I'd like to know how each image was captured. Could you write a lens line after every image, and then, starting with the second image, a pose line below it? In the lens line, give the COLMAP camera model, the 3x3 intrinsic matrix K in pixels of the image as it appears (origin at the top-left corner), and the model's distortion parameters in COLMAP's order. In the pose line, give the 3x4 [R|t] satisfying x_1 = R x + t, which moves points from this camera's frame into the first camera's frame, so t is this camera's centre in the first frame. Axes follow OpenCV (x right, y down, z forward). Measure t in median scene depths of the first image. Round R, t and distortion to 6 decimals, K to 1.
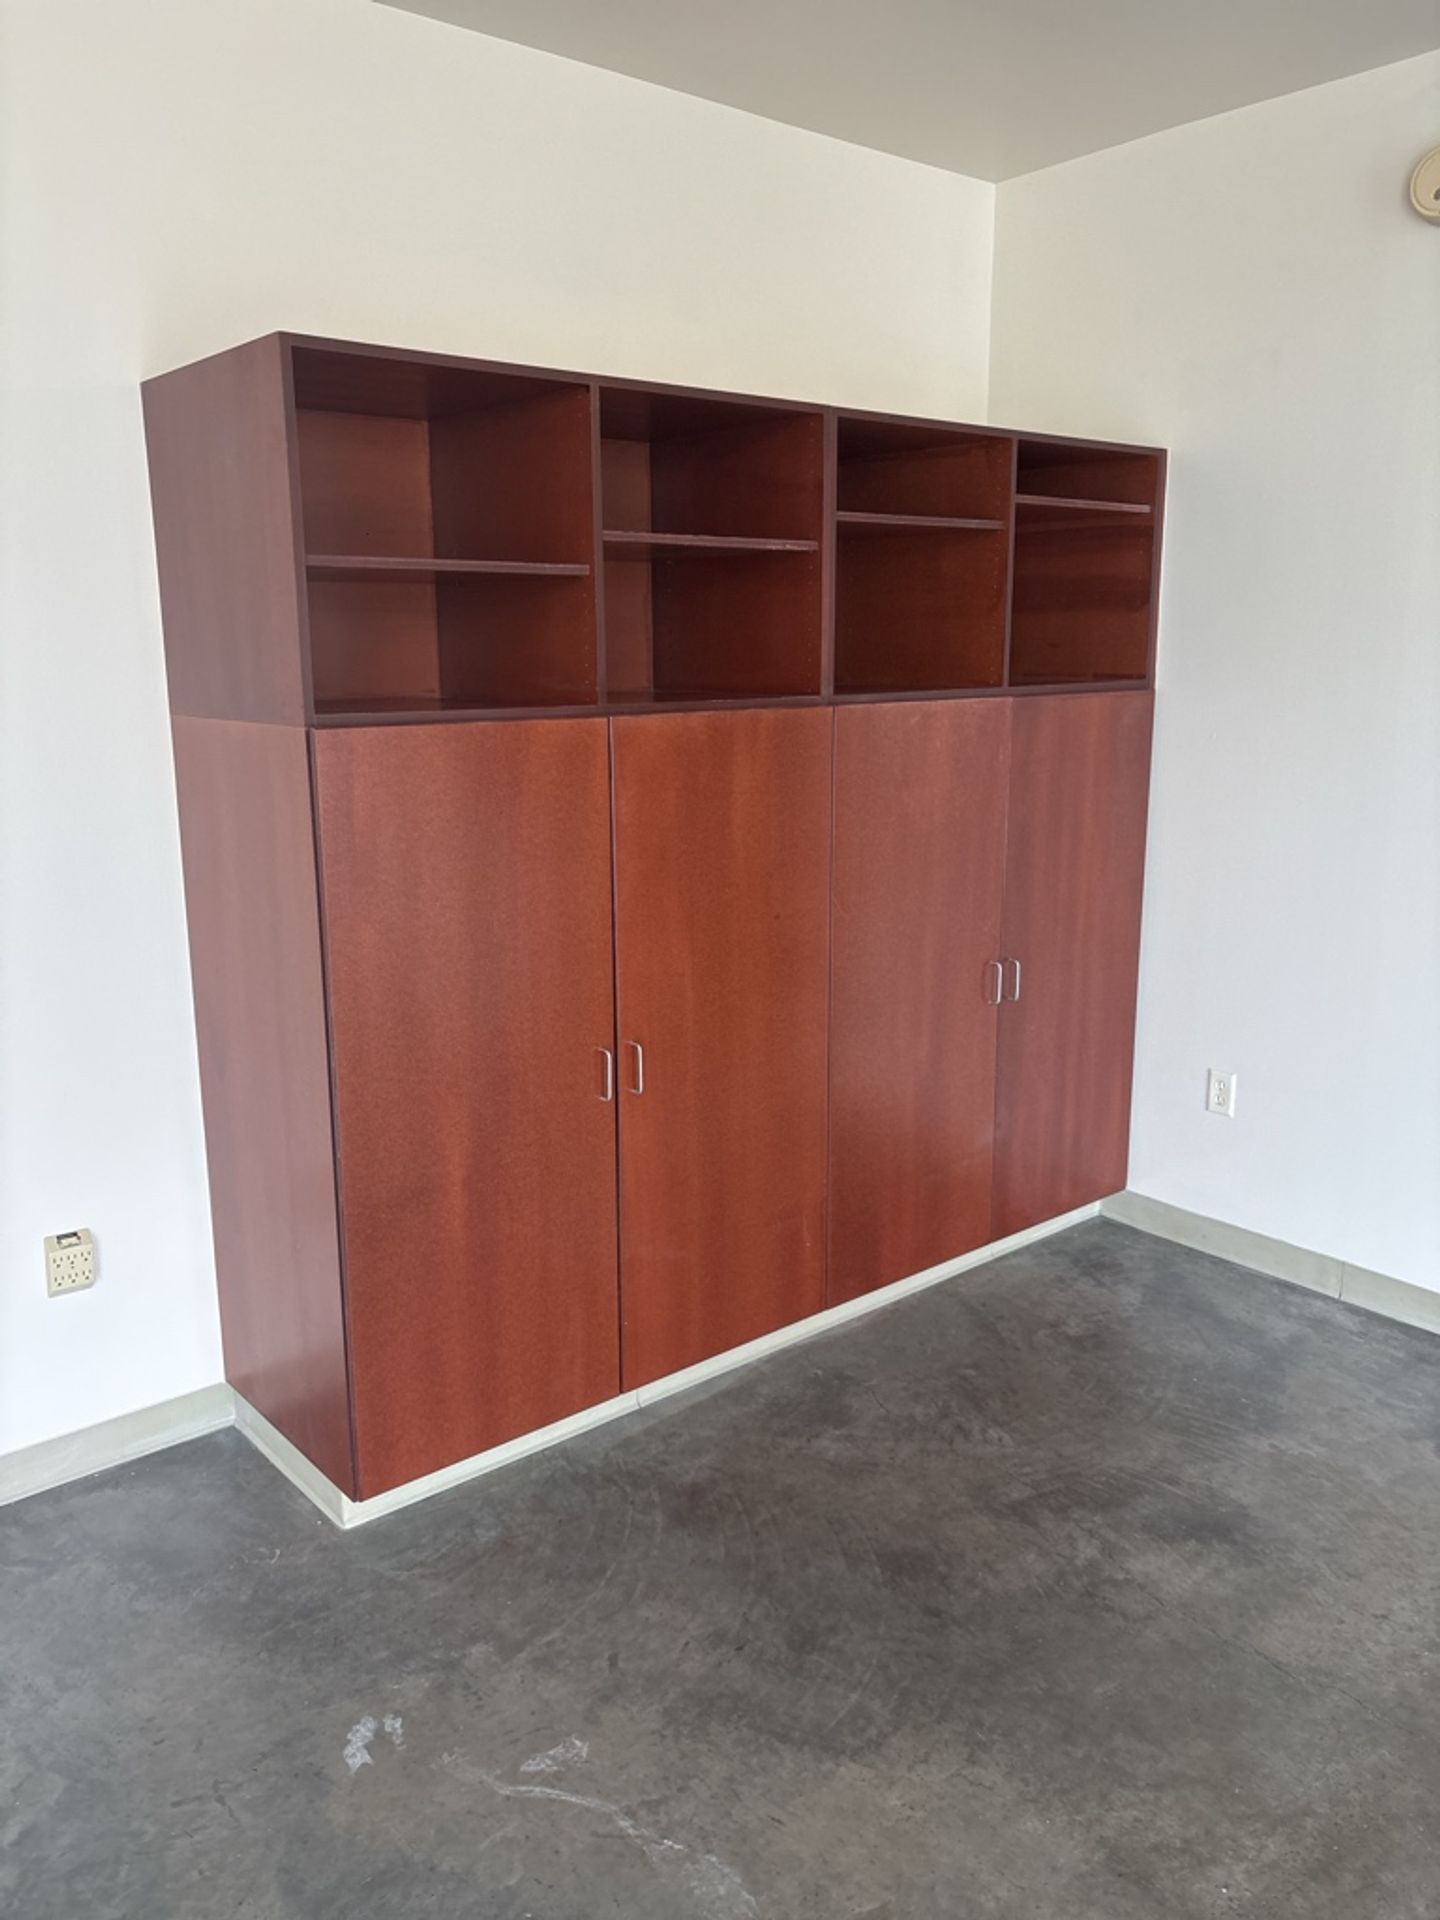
lens RADIAL K [[1464.1, 0, 721.0], [0, 1464.1, 959.2], [0, 0, 1]] dist [0.025504, -0.011551]
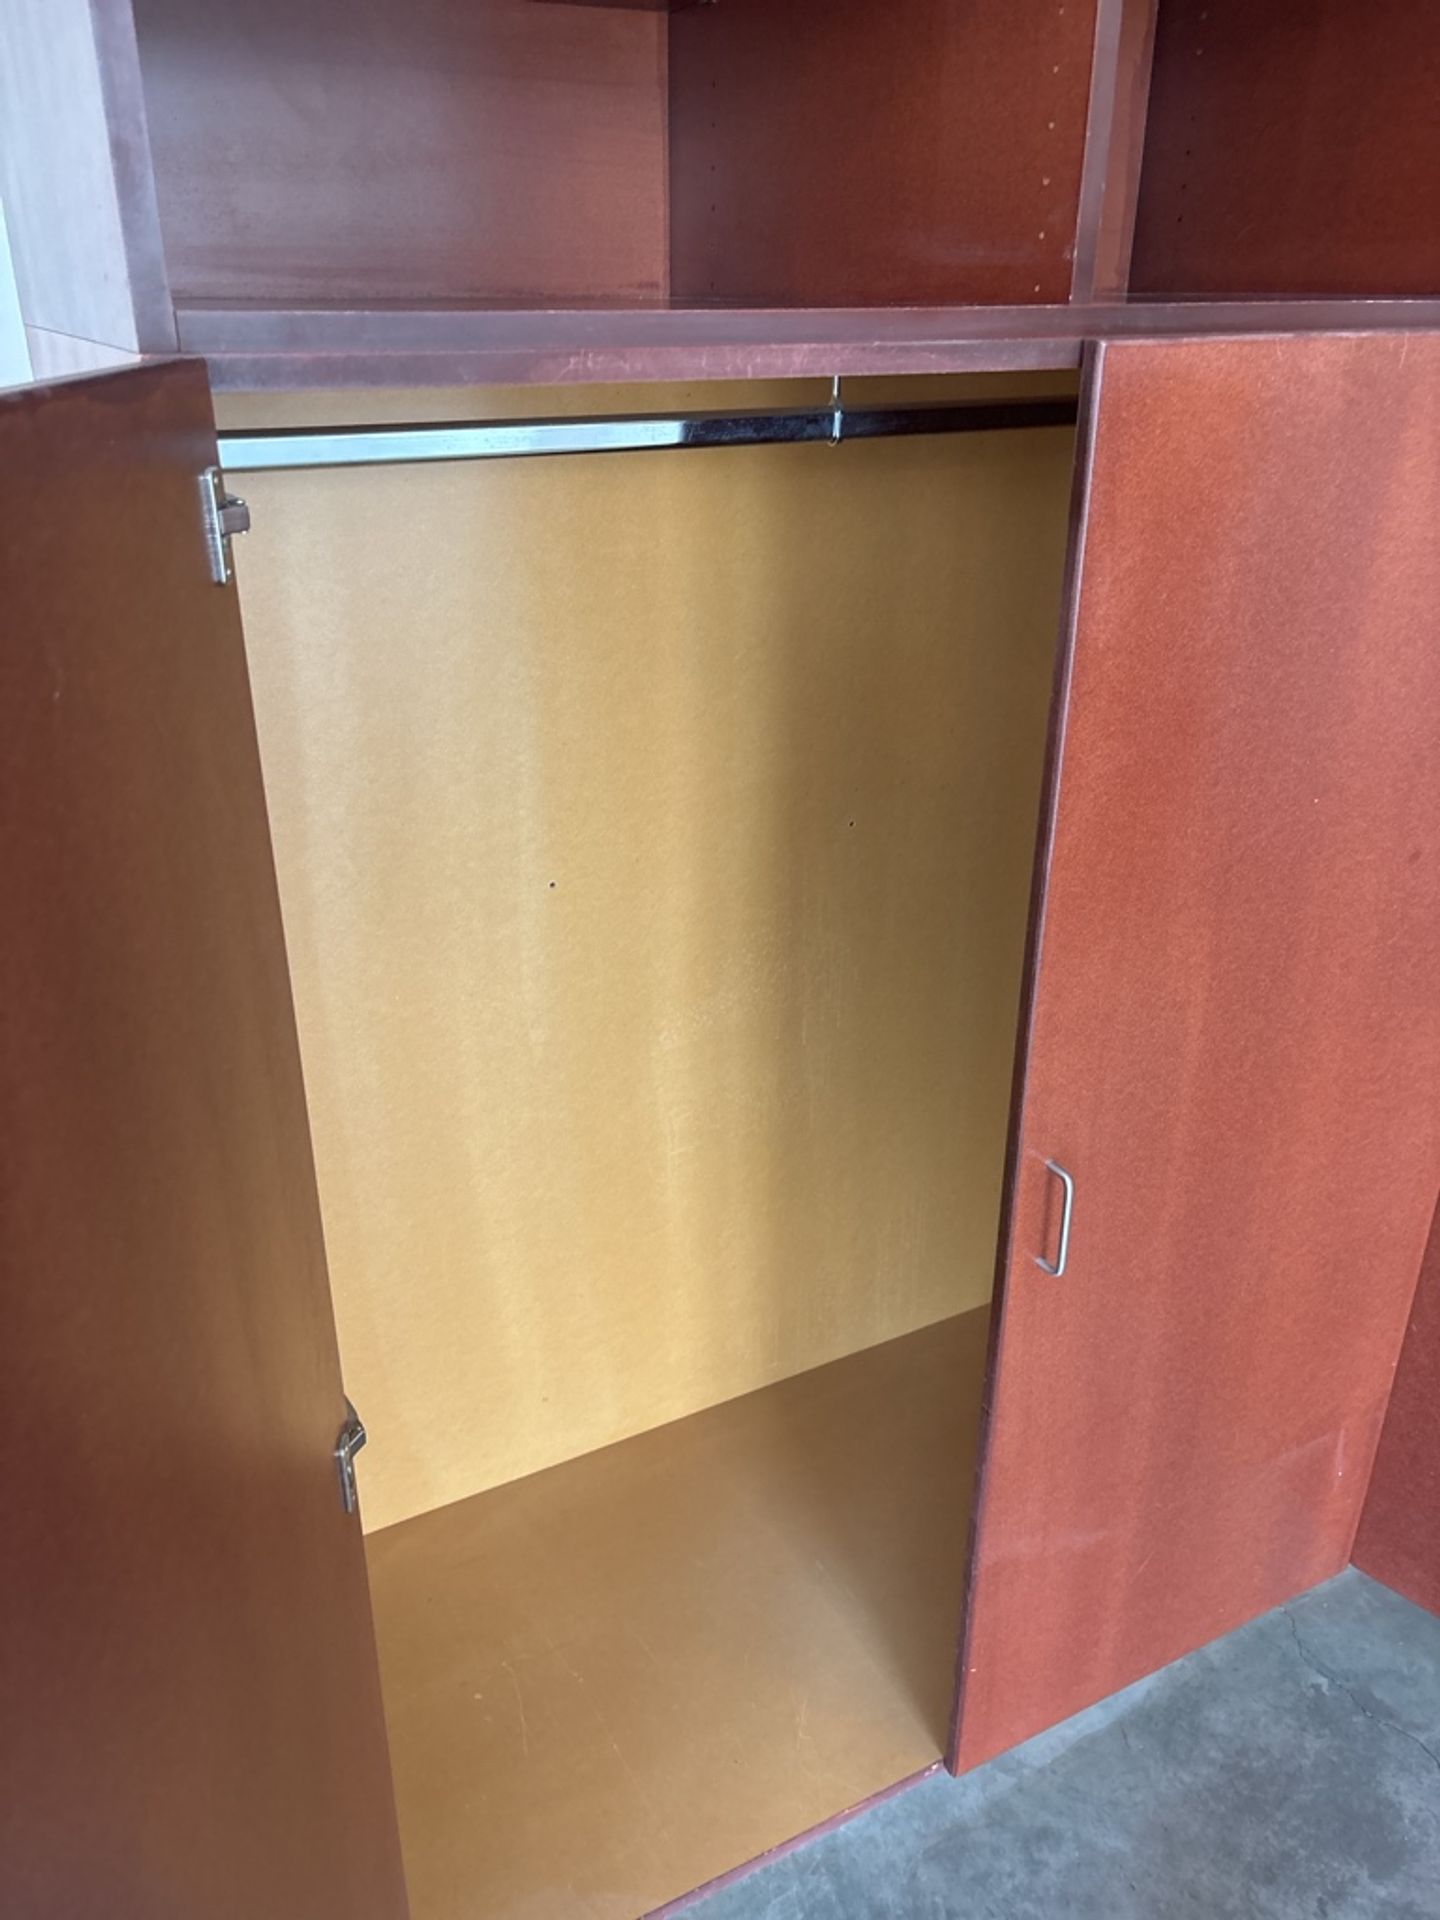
lens RADIAL K [[1464.1, 0, 719.2], [0, 1464.1, 959.6], [0, 0, 1]] dist [0.025504, -0.011551]
pose [[0.978197, 0.091927, -0.186228, -0.076459], [-0.049386, 0.973942, 0.221353, -0.084899], [0.201724, -0.207330, 0.957247, 0.550716]]
